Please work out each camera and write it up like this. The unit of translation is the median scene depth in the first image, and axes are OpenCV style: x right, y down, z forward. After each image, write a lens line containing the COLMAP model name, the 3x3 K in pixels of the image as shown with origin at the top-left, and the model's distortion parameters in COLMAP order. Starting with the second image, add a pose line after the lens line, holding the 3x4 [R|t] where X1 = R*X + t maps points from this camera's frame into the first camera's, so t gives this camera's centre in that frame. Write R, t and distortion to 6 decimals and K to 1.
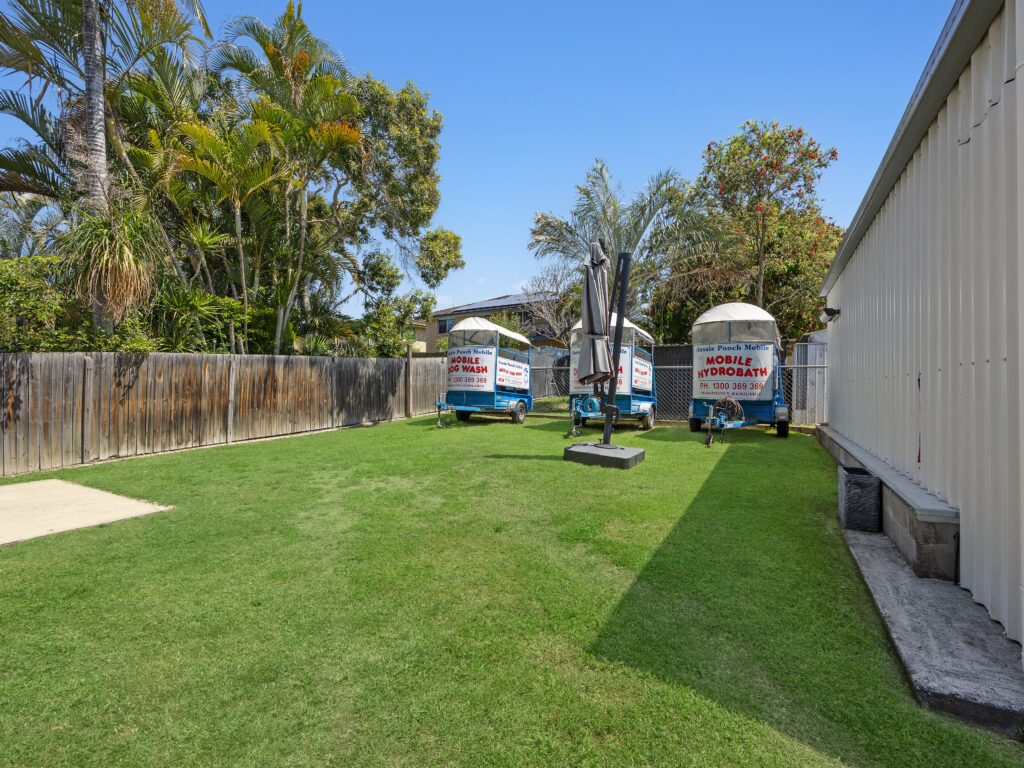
lens RADIAL K [[447.9, 0, 512.0], [0, 447.9, 384.0], [0, 0, 1]] dist [0.000064, 0.000245]
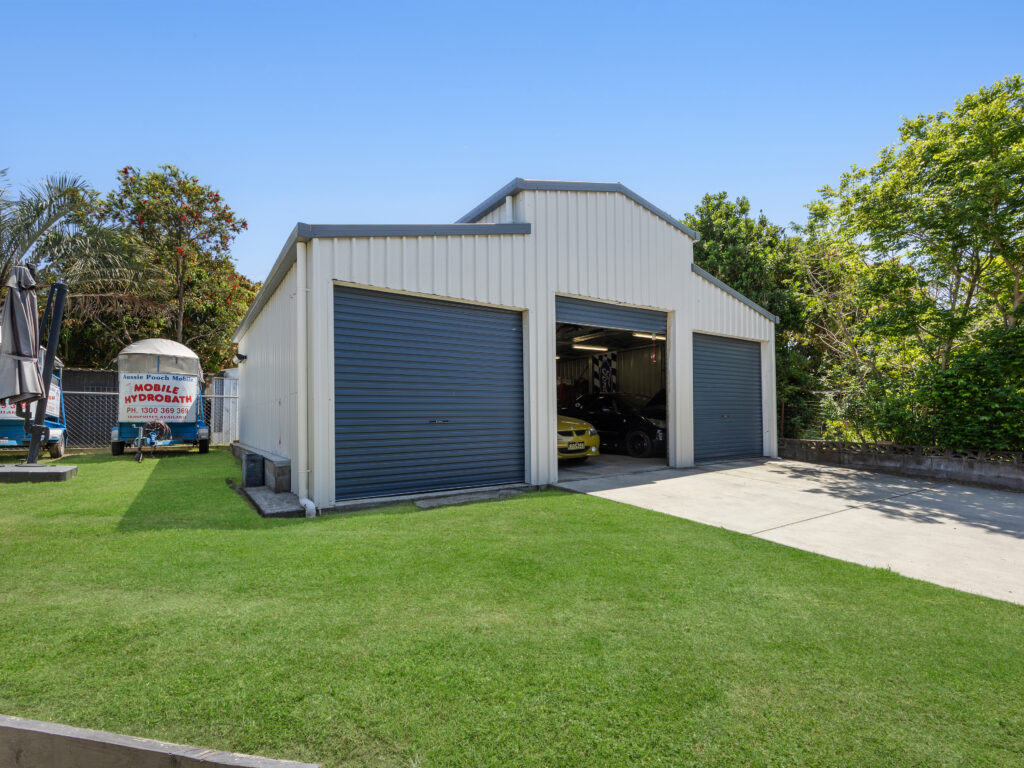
lens RADIAL K [[476.4, 0, 512.5], [0, 476.4, 409.2], [0, 0, 1]] dist [0.001187, 0.000303]
pose [[0.426606, 0.010744, 0.904374, -0.221052], [0.006998, 0.999860, -0.015179, 0.024611], [-0.904410, 0.012804, 0.426472, -0.329096]]
